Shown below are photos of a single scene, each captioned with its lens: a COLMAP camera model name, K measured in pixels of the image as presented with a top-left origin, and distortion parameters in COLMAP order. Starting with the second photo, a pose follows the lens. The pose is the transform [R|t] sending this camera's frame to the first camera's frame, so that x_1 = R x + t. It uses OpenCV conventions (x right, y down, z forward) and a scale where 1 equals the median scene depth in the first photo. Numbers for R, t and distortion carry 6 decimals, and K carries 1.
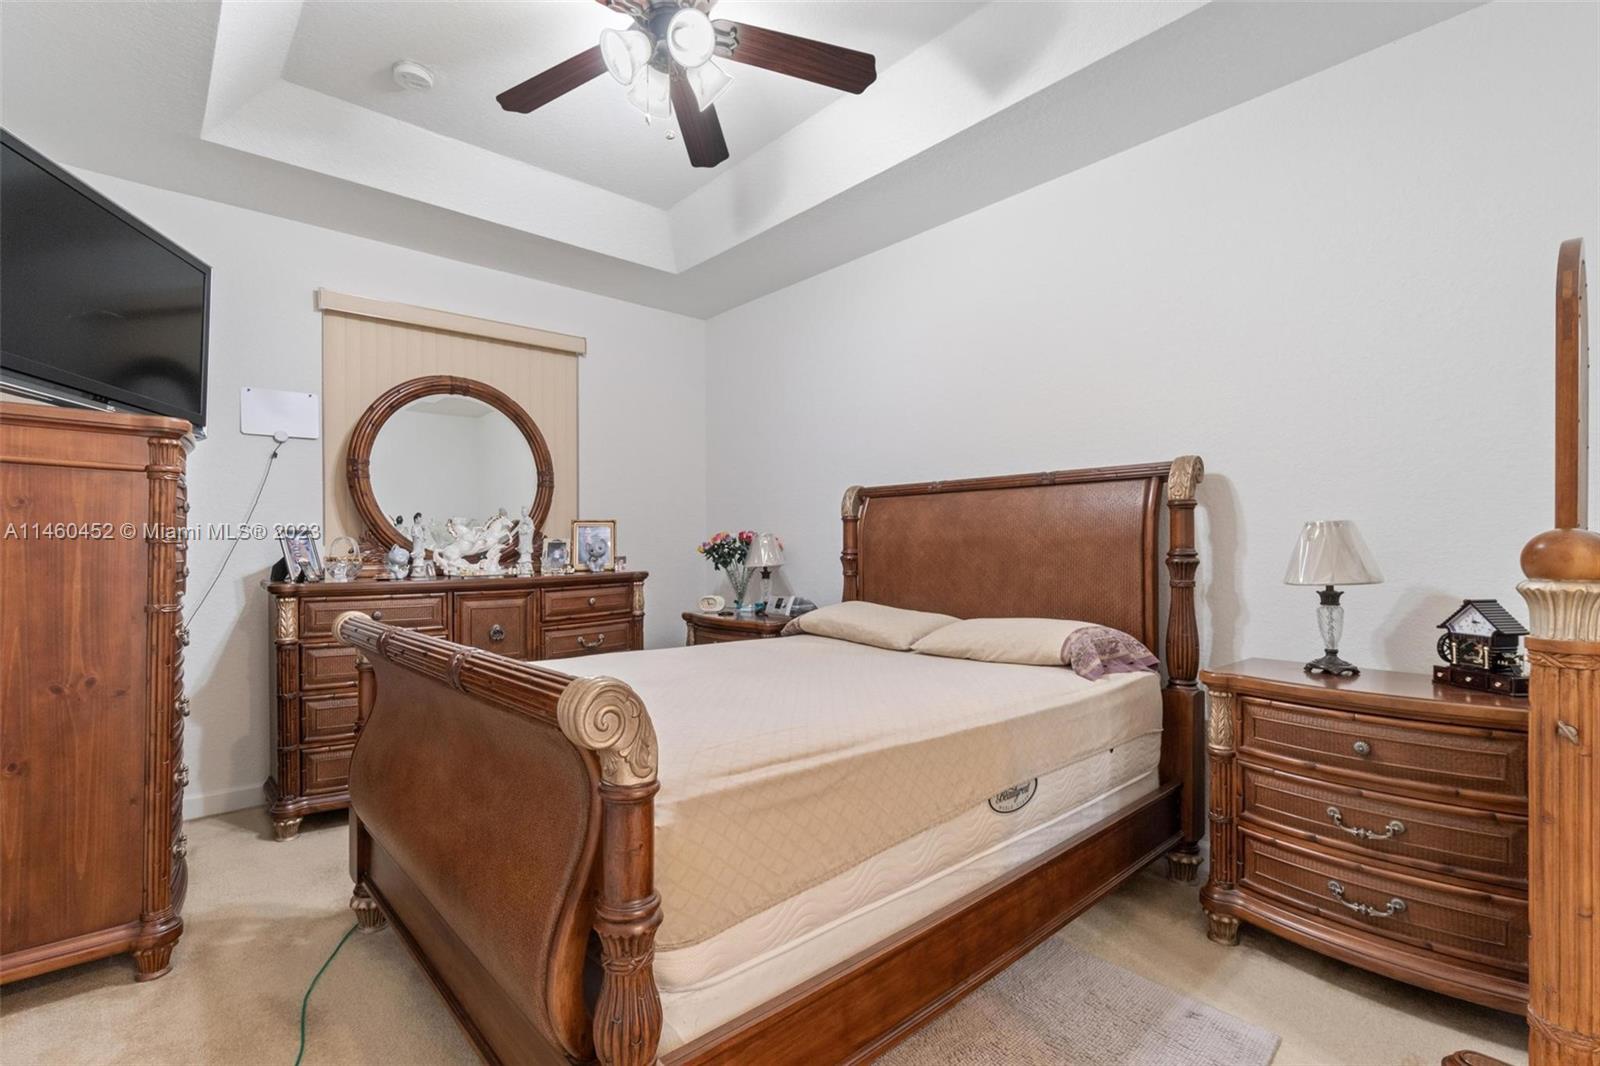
lens RADIAL K [[707.6, 0, 789.3], [0, 707.6, 538.4], [0, 0, 1]] dist [-0.004205, 0.000415]
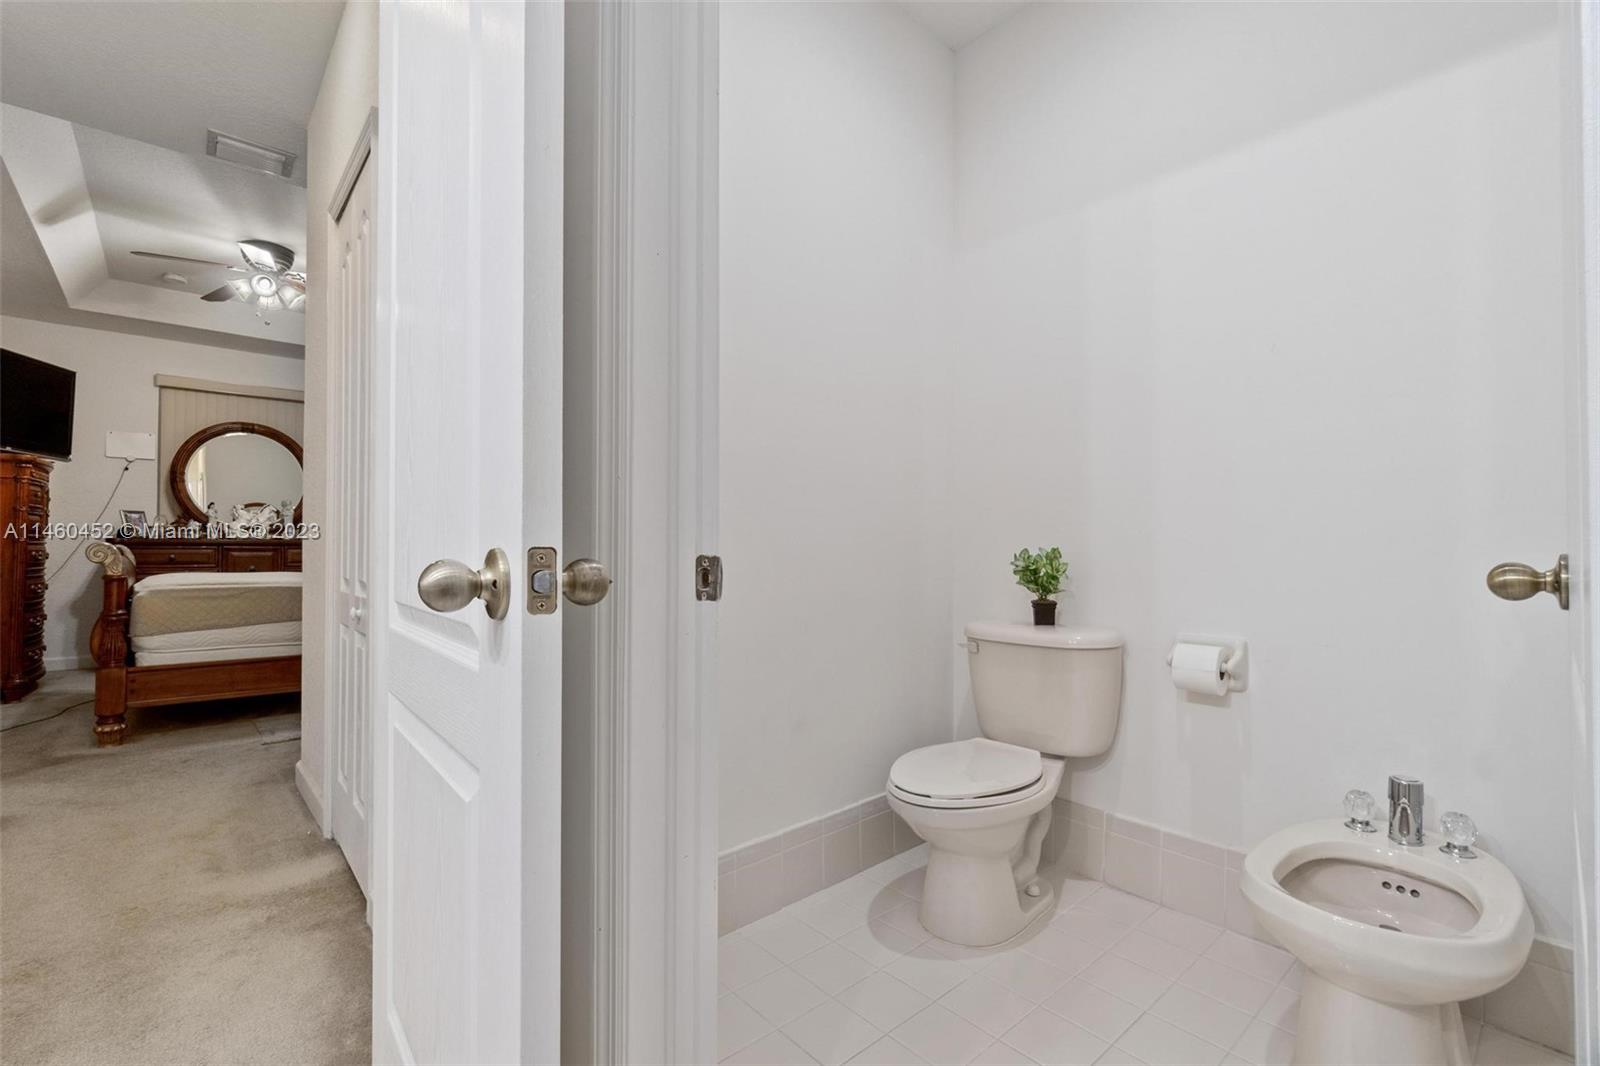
lens RADIAL K [[707.6, 0, 810.7], [0, 707.6, 540.2], [0, 0, 1]] dist [-0.004205, 0.000415]
pose [[0.999785, 0.010386, -0.017929, 0.994247], [-0.010501, 0.999925, -0.006324, 0.054414], [0.017862, 0.006510, 0.999819, -0.721178]]
